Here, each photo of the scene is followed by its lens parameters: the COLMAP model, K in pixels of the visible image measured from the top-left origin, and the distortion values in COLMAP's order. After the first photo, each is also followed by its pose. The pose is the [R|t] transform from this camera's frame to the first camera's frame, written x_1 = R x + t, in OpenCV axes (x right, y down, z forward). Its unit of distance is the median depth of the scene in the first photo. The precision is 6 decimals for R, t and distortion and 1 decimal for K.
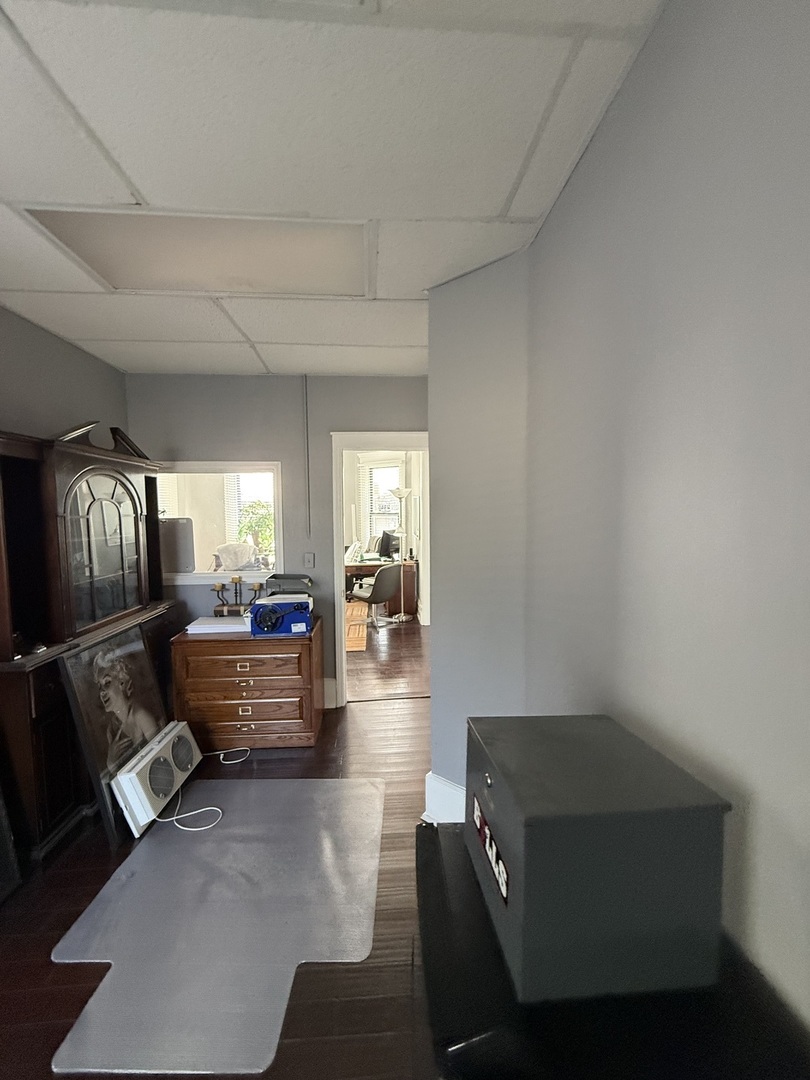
lens RADIAL K [[434.3, 0, 406.3], [0, 434.3, 538.5], [0, 0, 1]] dist [0.002038, -0.000326]
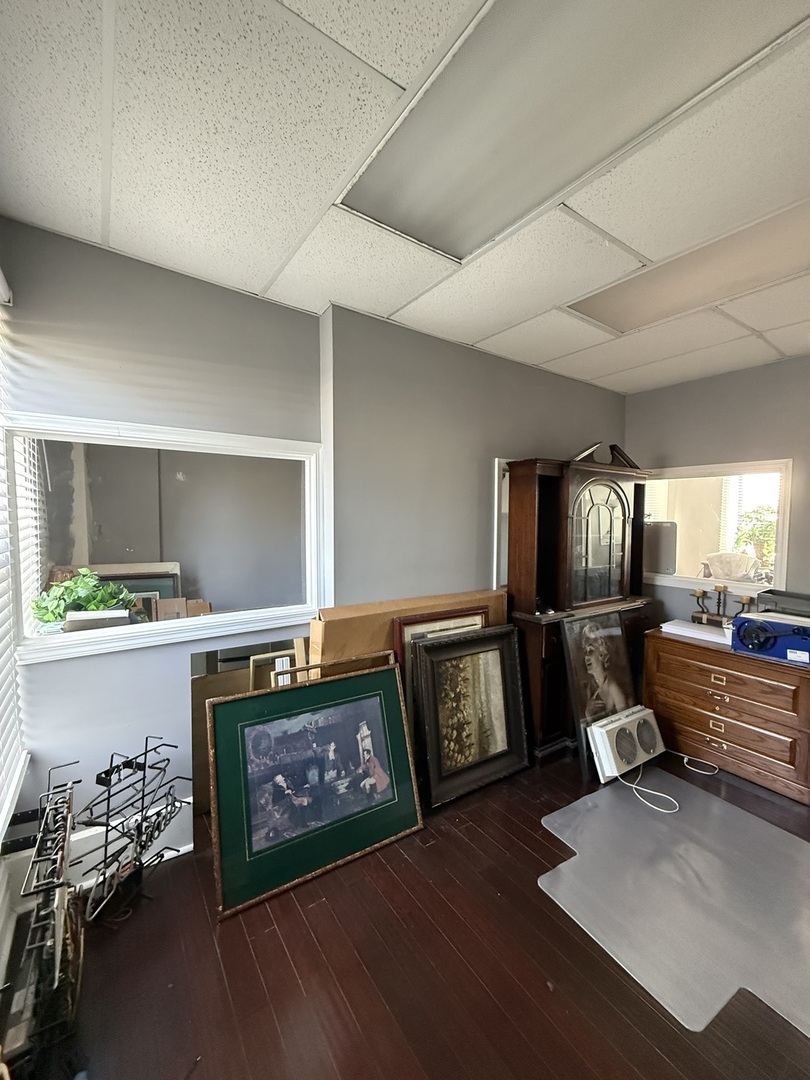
lens RADIAL K [[434.3, 0, 402.2], [0, 434.3, 538.8], [0, 0, 1]] dist [0.002038, -0.000326]
pose [[0.510645, 0.058560, -0.857795, 0.073777], [-0.068217, 0.997292, 0.027473, 0.010439], [0.857081, 0.044487, 0.513257, -0.100698]]
